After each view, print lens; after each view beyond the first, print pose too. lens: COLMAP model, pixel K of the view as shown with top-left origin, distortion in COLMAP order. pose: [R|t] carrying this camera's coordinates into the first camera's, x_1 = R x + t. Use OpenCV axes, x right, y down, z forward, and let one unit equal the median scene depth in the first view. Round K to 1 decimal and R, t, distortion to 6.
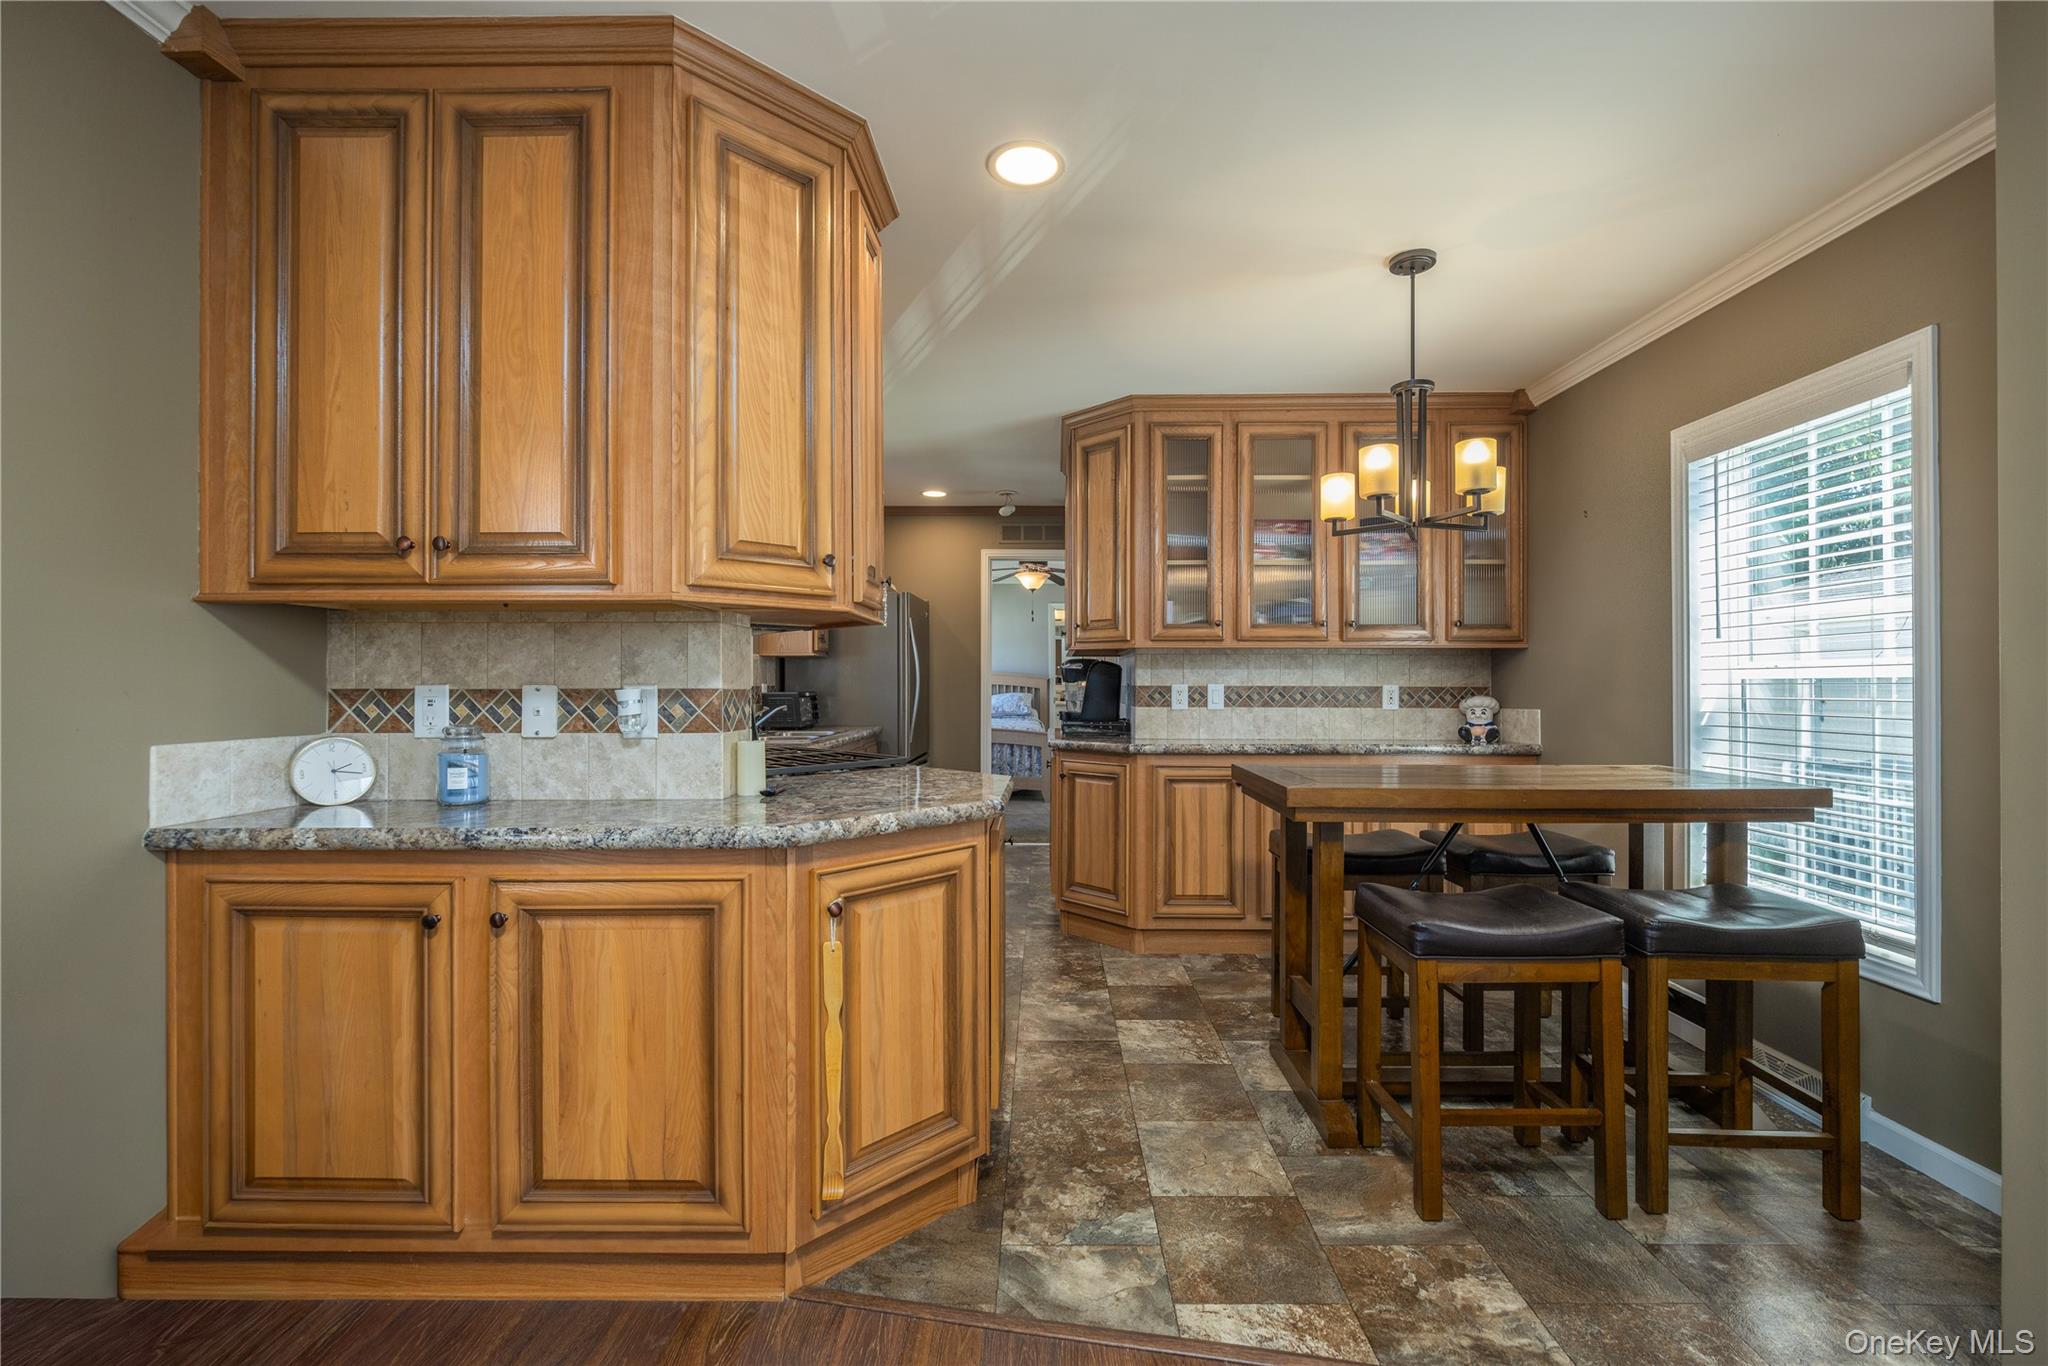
lens RADIAL K [[869.0, 0, 1028.6], [0, 869.0, 676.3], [0, 0, 1]] dist [-0.001788, -0.000173]
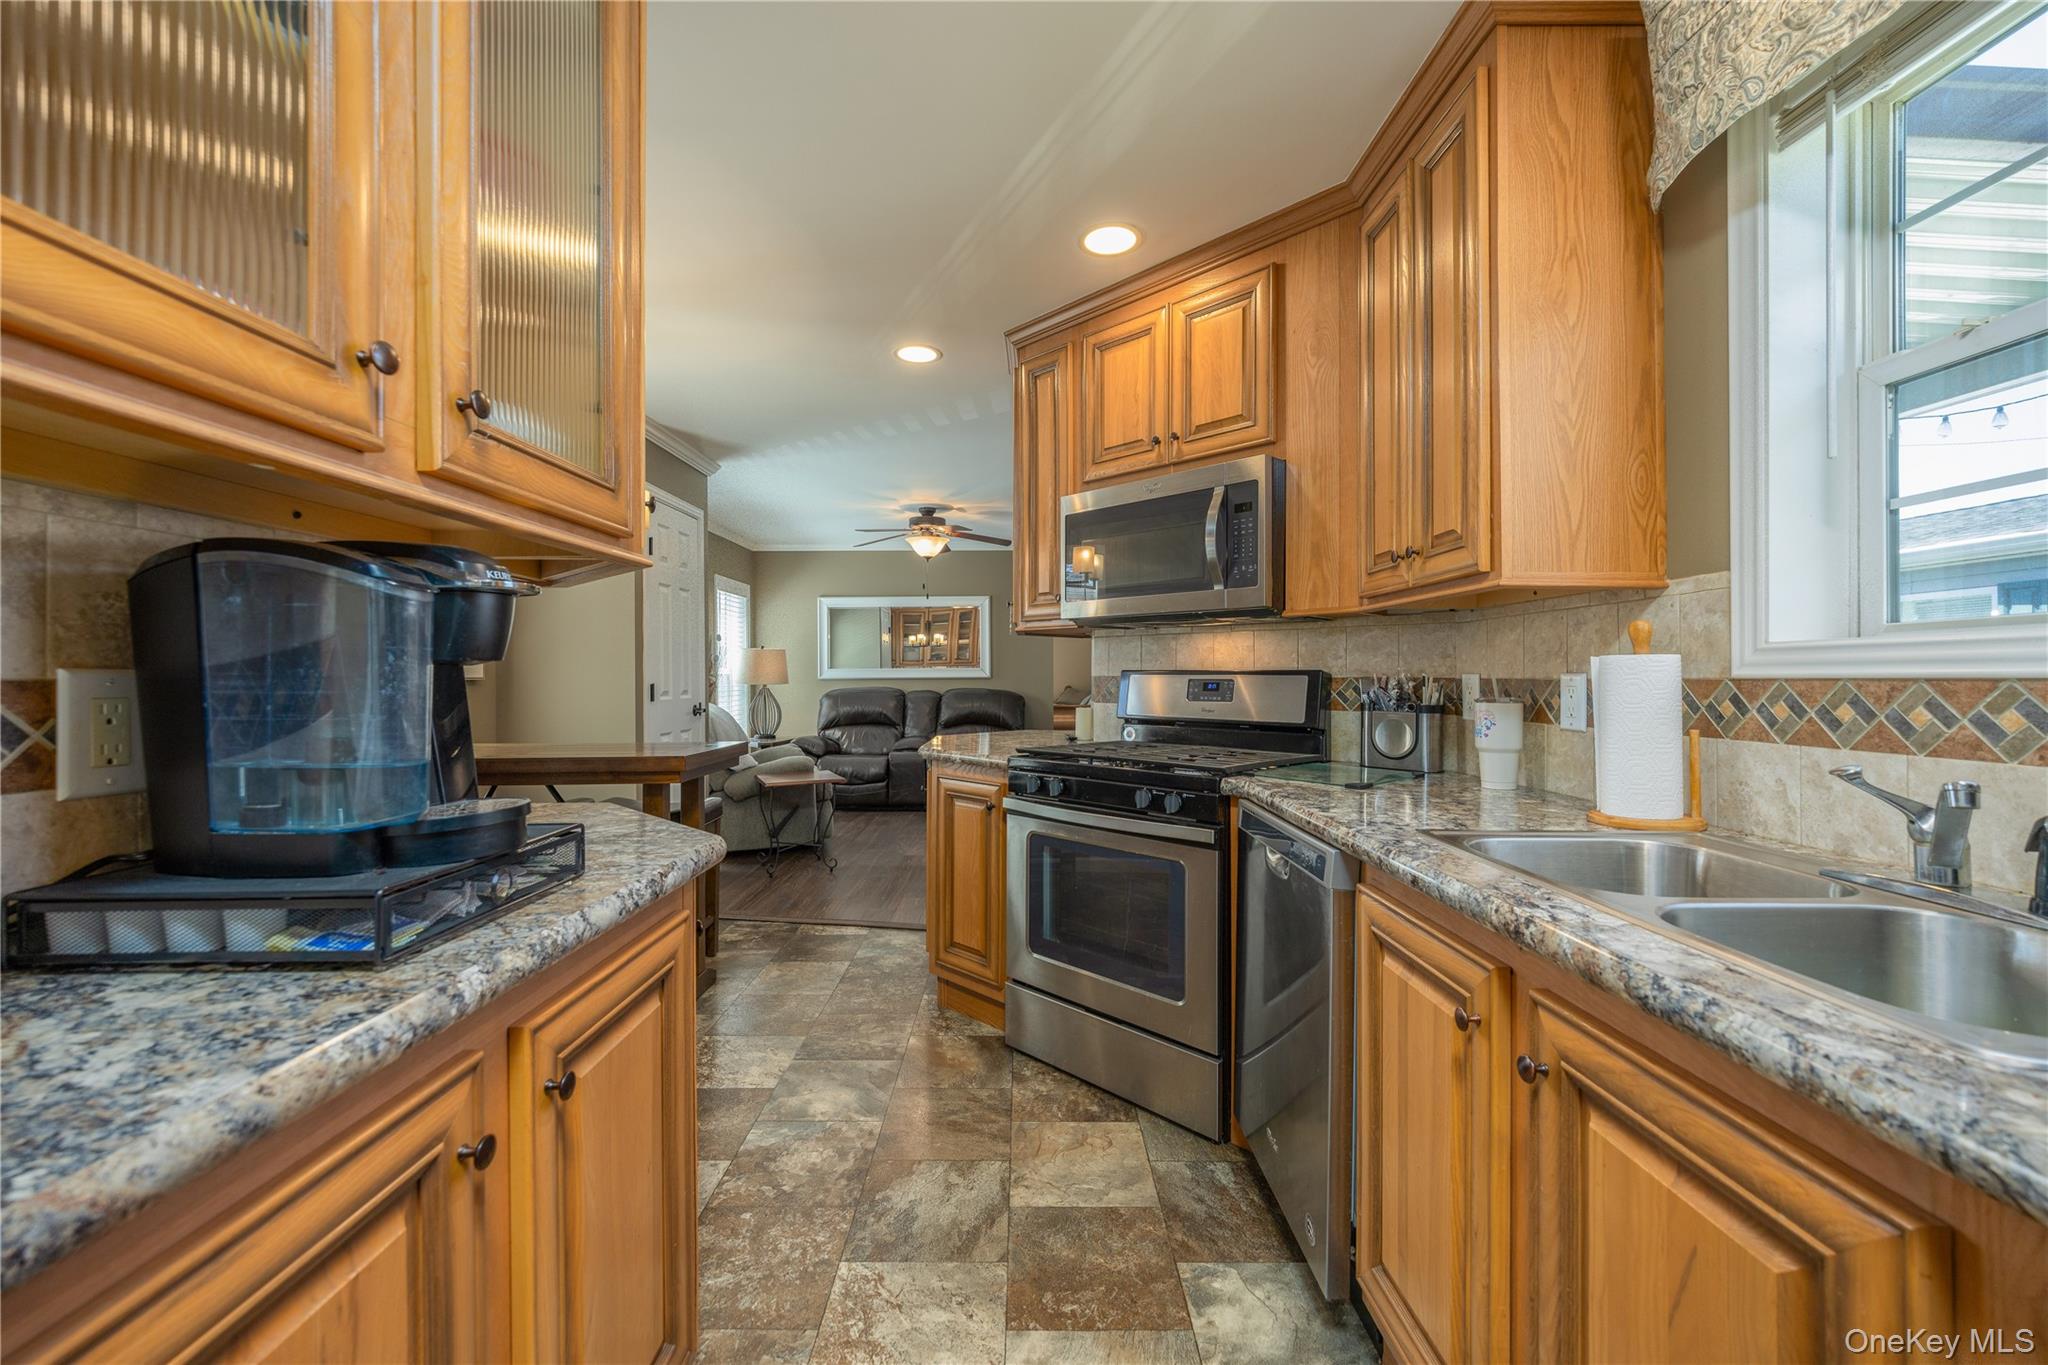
lens RADIAL K [[827.8, 0, 1024.0], [0, 827.8, 682.5], [0, 0, 1]] dist [-0.000057, 0.000002]
pose [[-0.999739, 0.000915, -0.022827, -0.091277], [0.000996, 0.999993, -0.003559, 0.016019], [0.022824, -0.003581, -0.999733, 1.406203]]
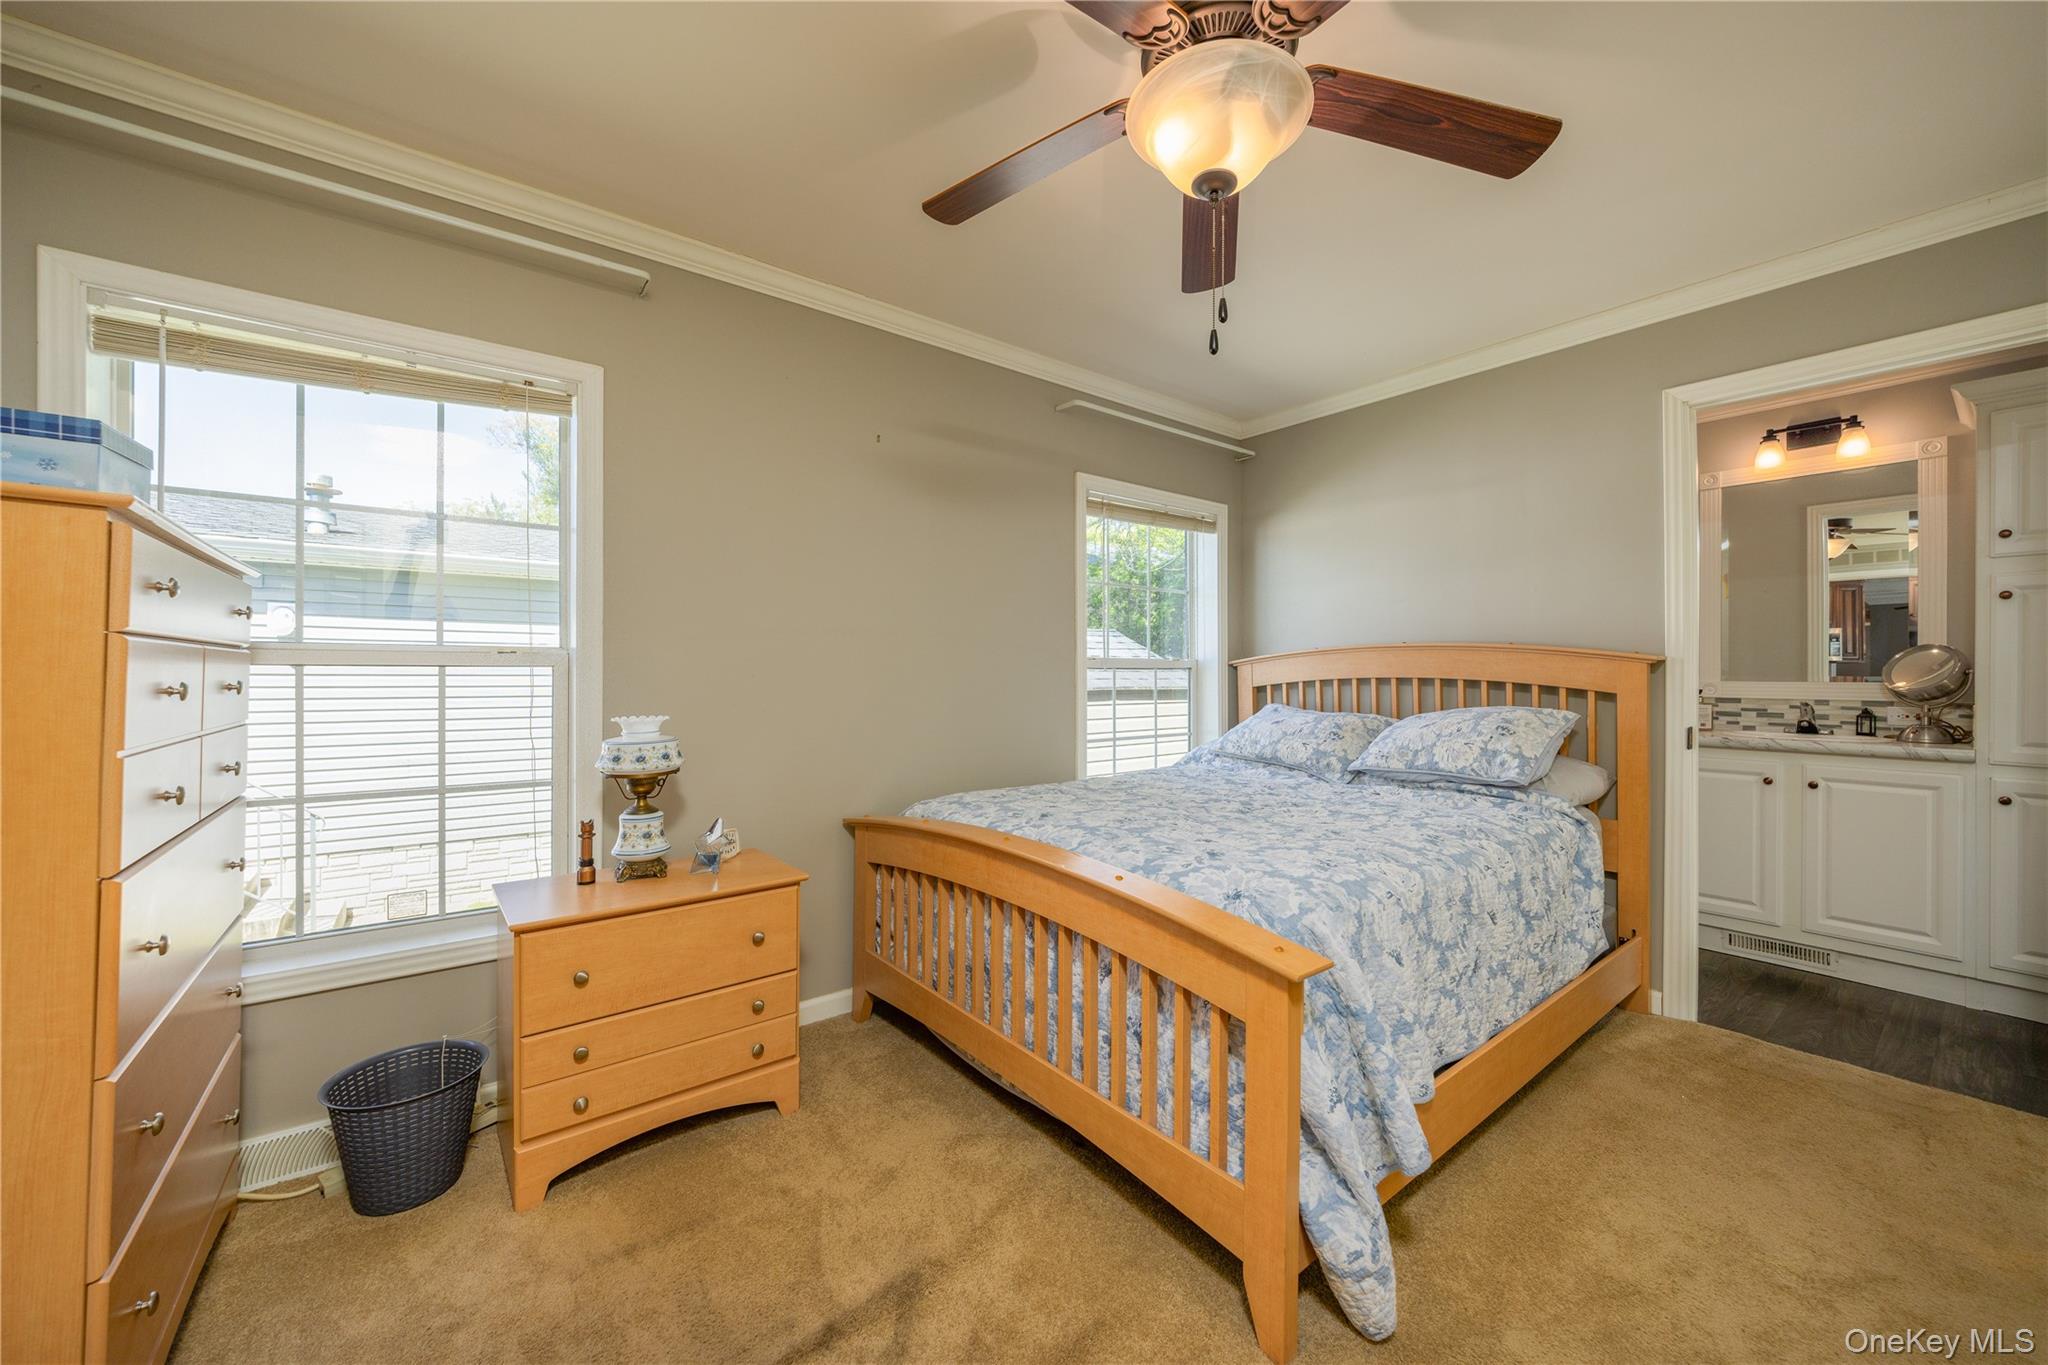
lens RADIAL K [[761.2, 0, 1024.0], [0, 761.2, 682.5], [0, 0, 1]] dist [-0.001334, -0.000147]
pose [[0.628163, 0.004151, -0.778070, 0.228310], [0.004551, 0.999949, 0.009009, 0.019232], [0.778068, -0.009201, 0.628112, 1.832683]]
